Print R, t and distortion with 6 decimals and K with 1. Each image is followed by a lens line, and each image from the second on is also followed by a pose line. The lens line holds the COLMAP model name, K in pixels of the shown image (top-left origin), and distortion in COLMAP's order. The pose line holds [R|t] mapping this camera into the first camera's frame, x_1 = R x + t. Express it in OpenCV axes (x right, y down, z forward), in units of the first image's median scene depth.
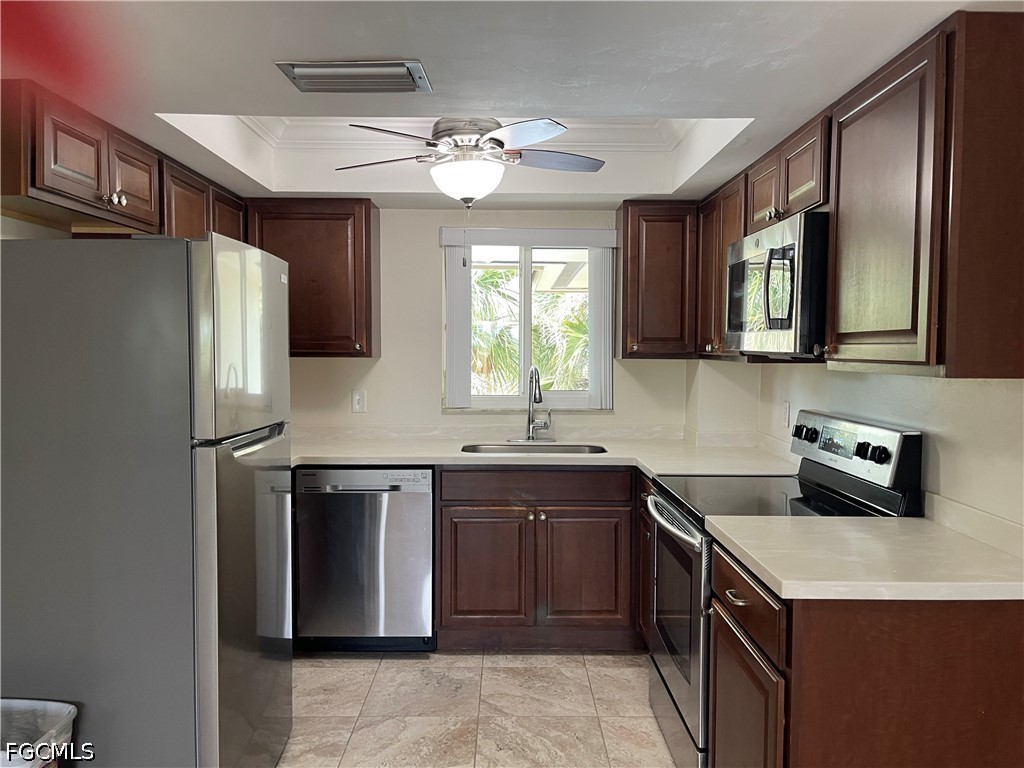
lens RADIAL K [[774.5, 0, 512.7], [0, 774.5, 386.5], [0, 0, 1]] dist [0.053701, -0.070269]
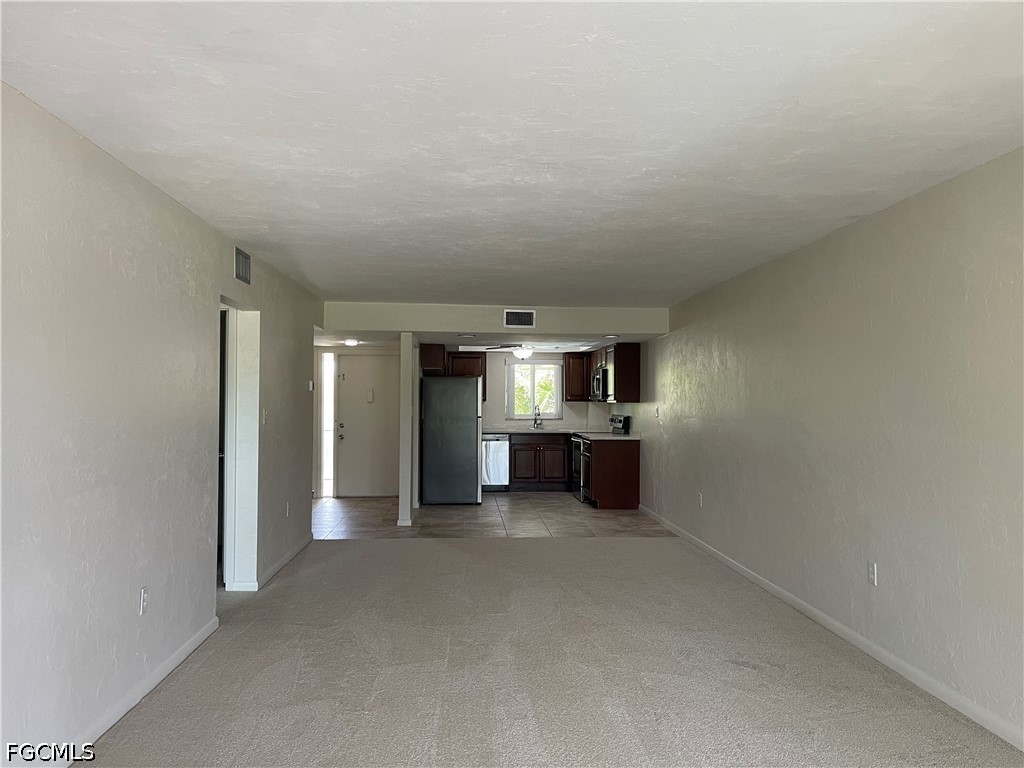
lens RADIAL K [[774.5, 0, 511.2], [0, 774.5, 385.1], [0, 0, 1]] dist [0.053701, -0.070269]
pose [[0.998462, -0.001320, 0.055419, -0.278323], [0.005145, 0.997608, -0.068927, 0.125179], [-0.055196, 0.069106, 0.996081, -2.353765]]
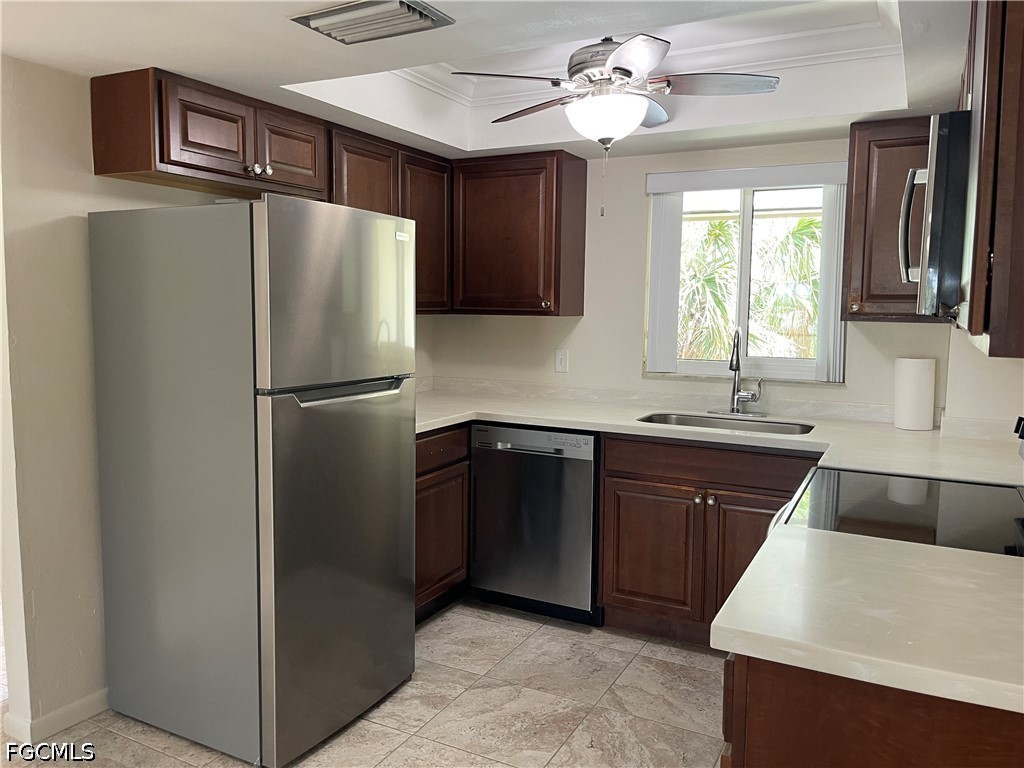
lens RADIAL K [[774.5, 0, 516.4], [0, 774.5, 376.0], [0, 0, 1]] dist [0.053701, -0.070269]
pose [[0.884739, 0.049283, -0.463475, 0.243264], [-0.031378, 0.998436, 0.046270, -0.006039], [0.465030, -0.026394, 0.884901, 0.127603]]
